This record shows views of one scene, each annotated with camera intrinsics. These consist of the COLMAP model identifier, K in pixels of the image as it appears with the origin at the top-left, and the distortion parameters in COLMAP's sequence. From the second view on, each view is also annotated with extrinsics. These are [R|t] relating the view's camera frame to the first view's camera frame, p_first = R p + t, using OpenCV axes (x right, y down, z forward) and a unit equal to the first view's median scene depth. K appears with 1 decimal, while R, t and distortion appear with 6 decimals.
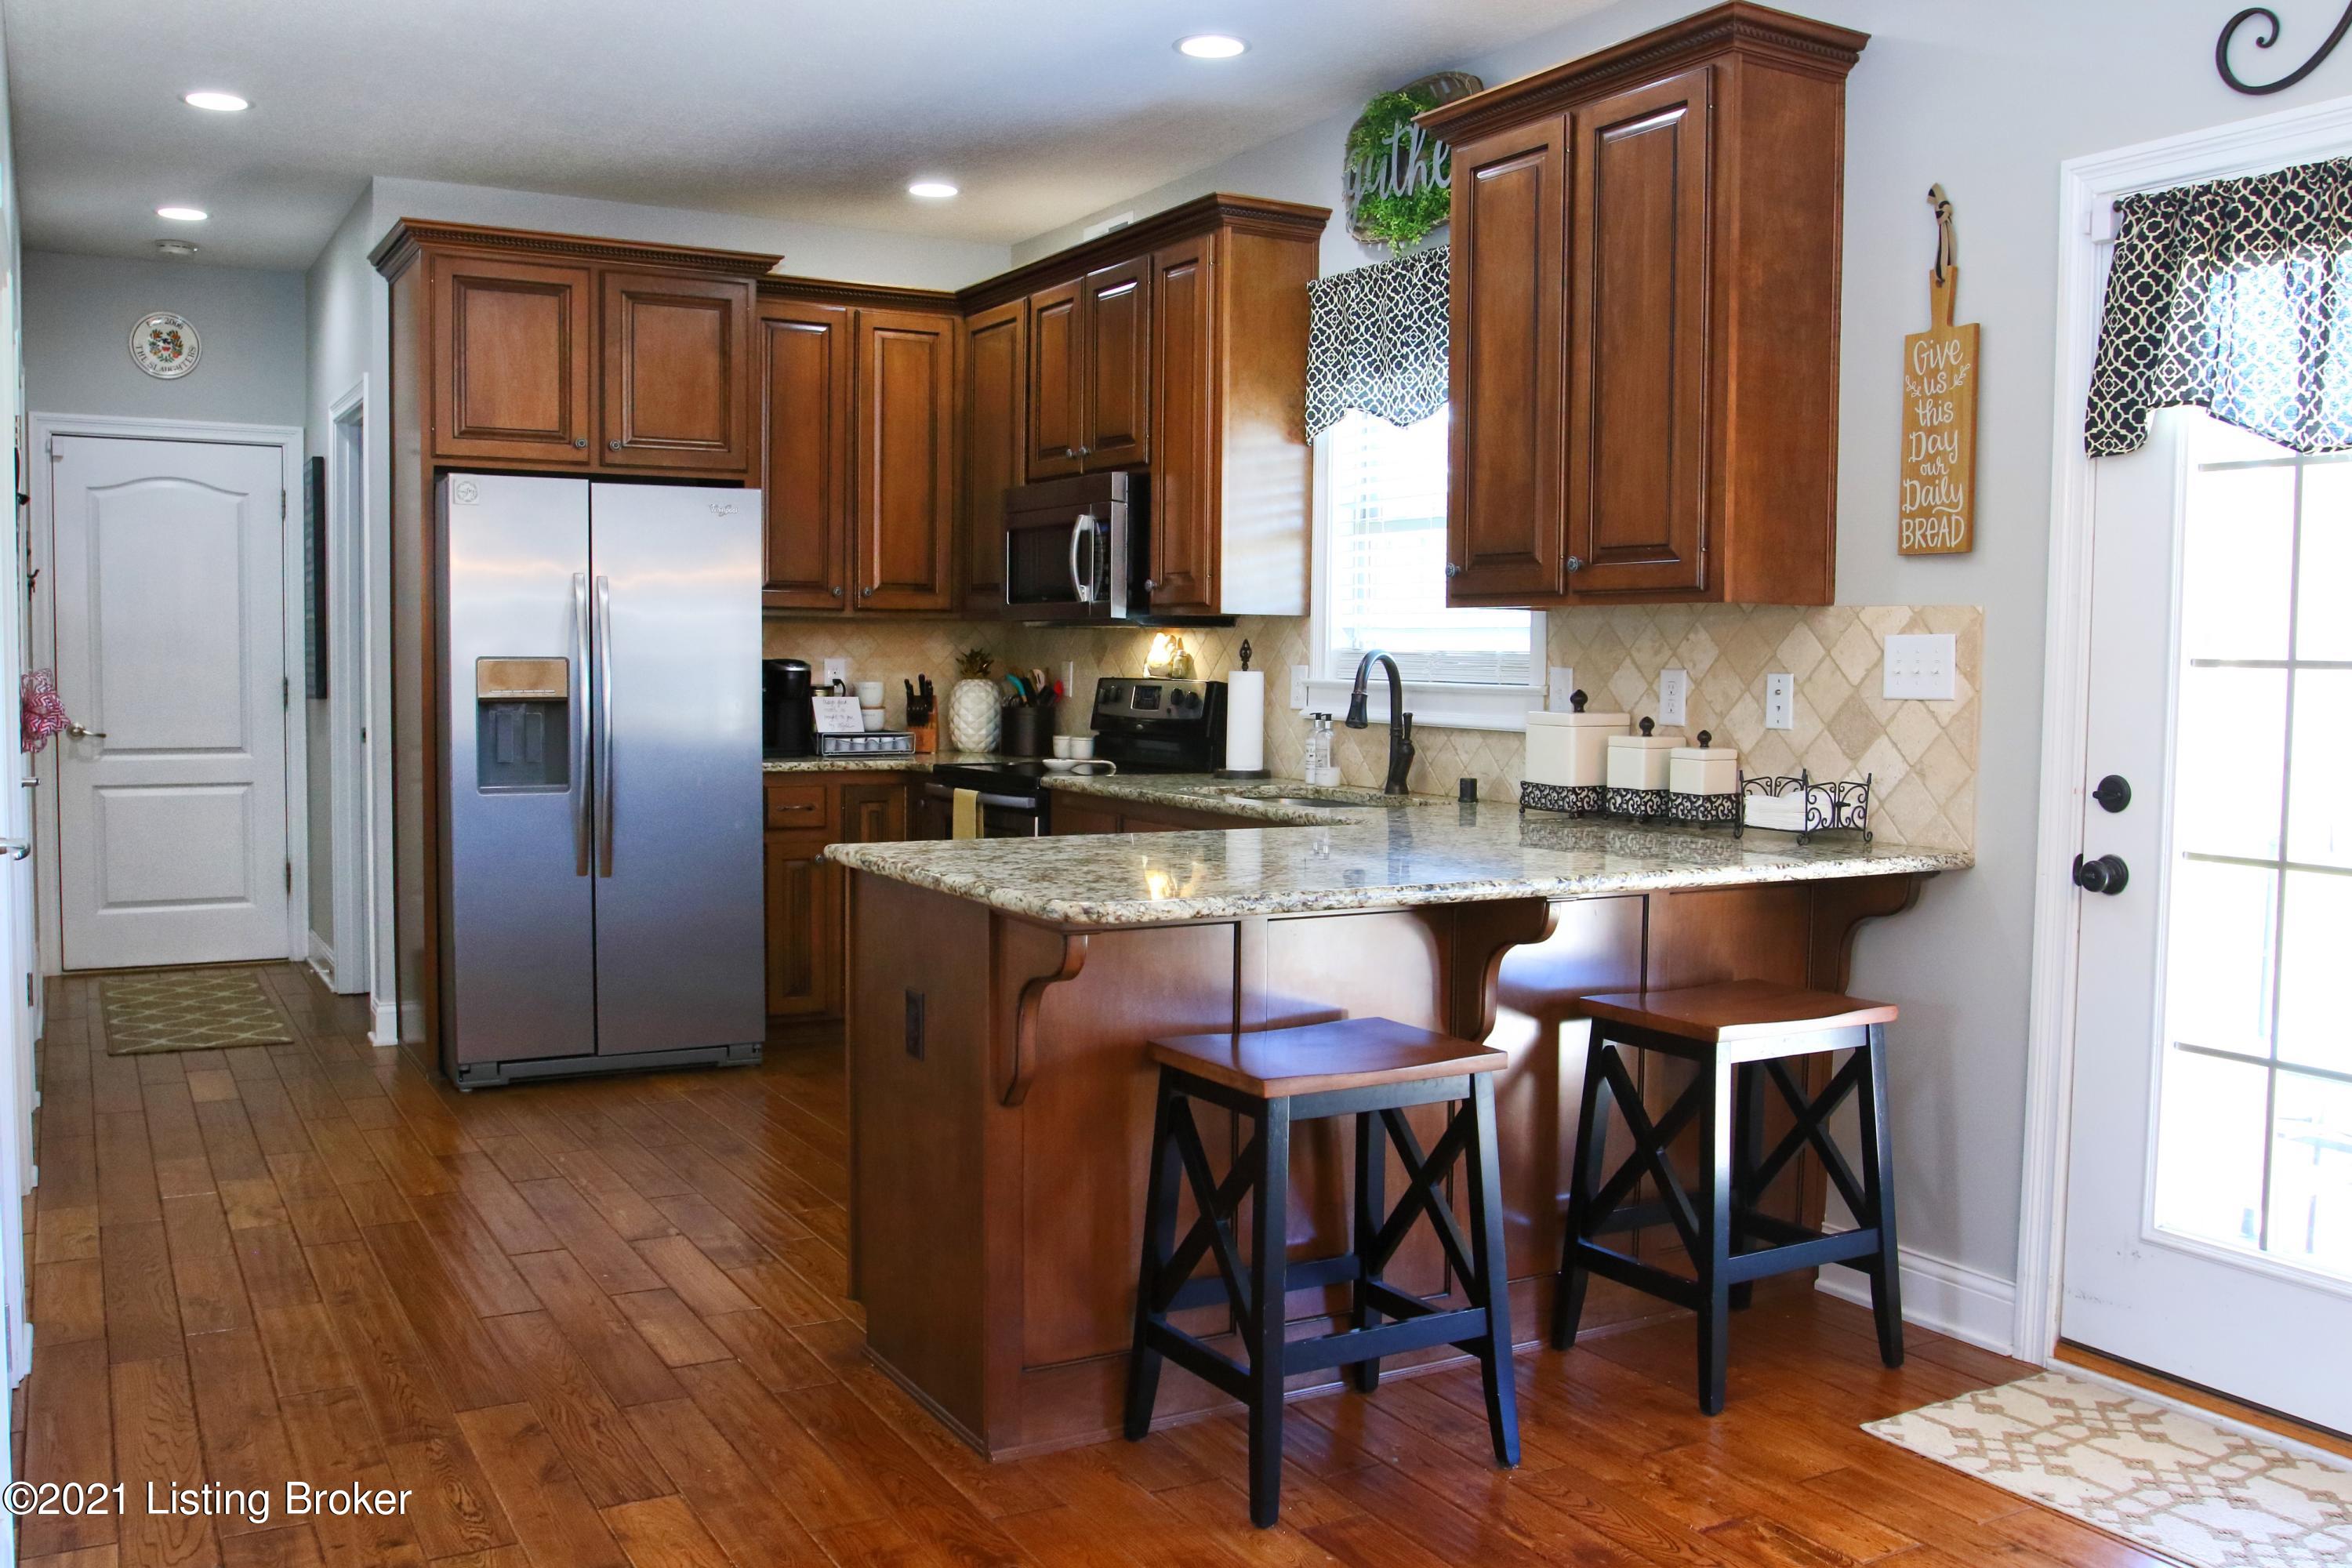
lens RADIAL K [[2078.4, 0, 1176.0], [0, 2078.4, 784.0], [0, 0, 1]] dist [-0.100599, 0.078786]
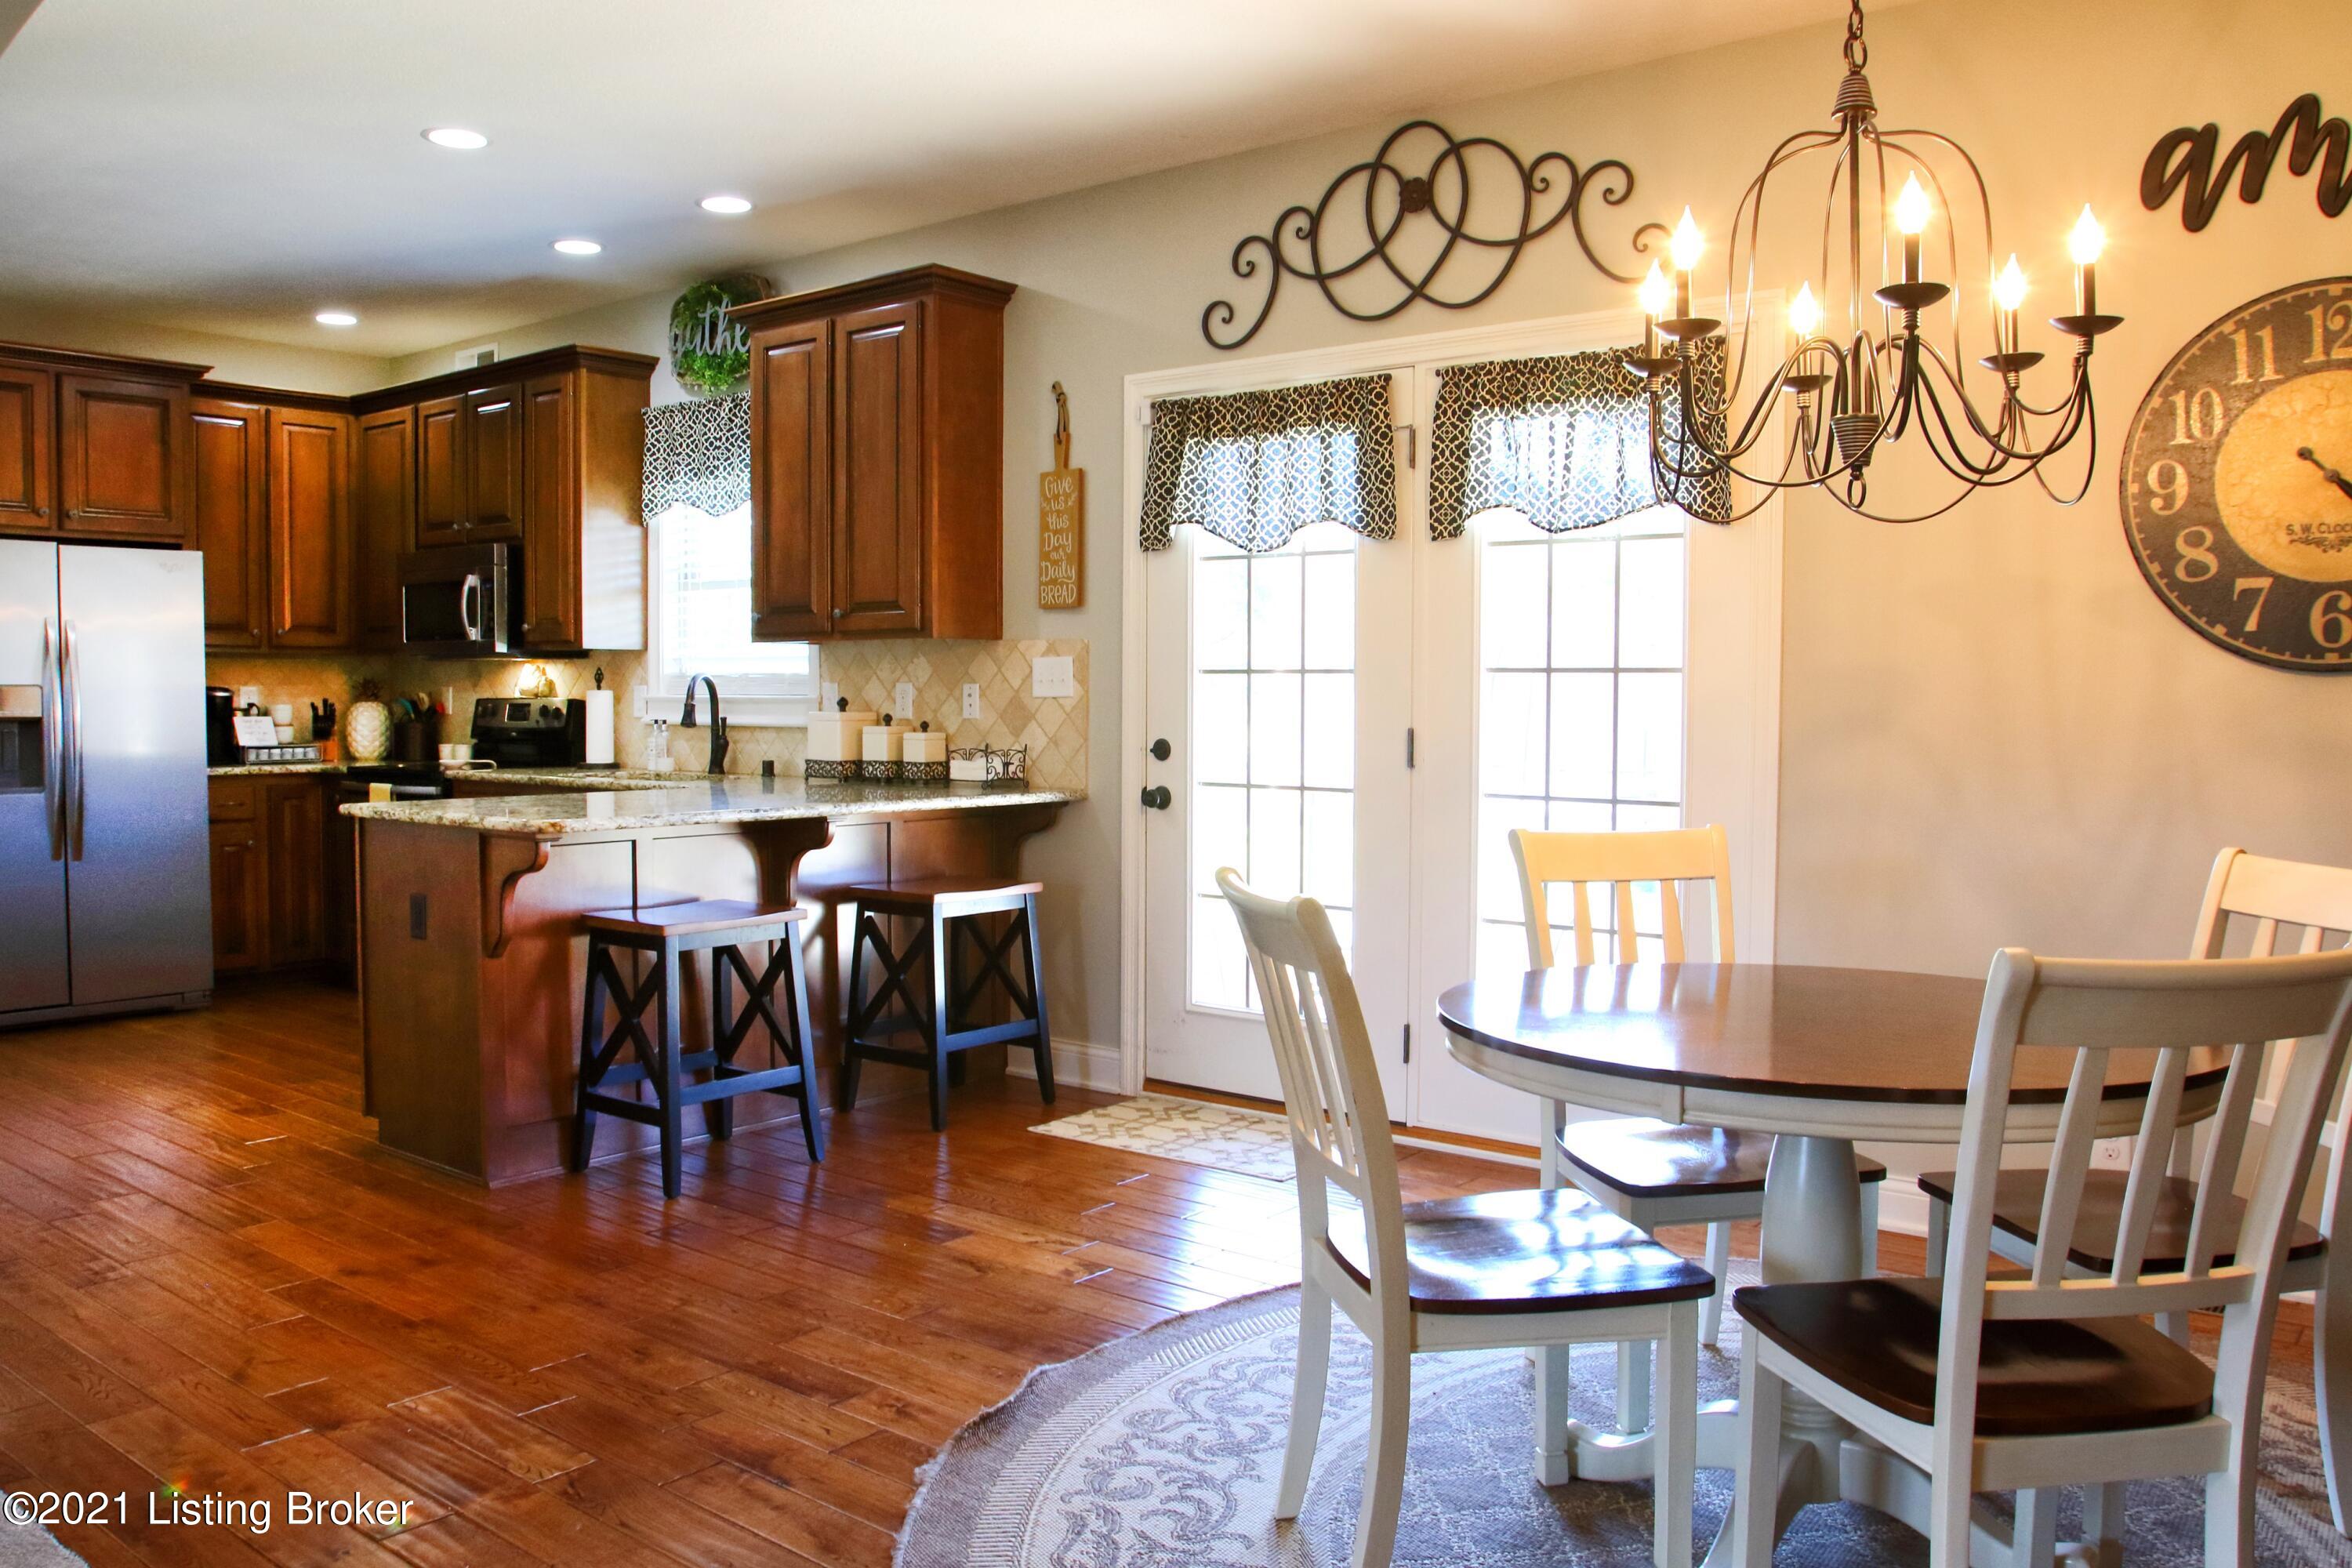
lens RADIAL K [[1818.6, 0, 1154.0], [0, 1818.6, 773.0], [0, 0, 1]] dist [-0.095659, 0.061603]
pose [[0.934441, -0.024305, 0.355287, -0.072864], [0.029722, 0.999510, -0.009795, 0.033921], [-0.354875, 0.019713, 0.934706, -0.357056]]
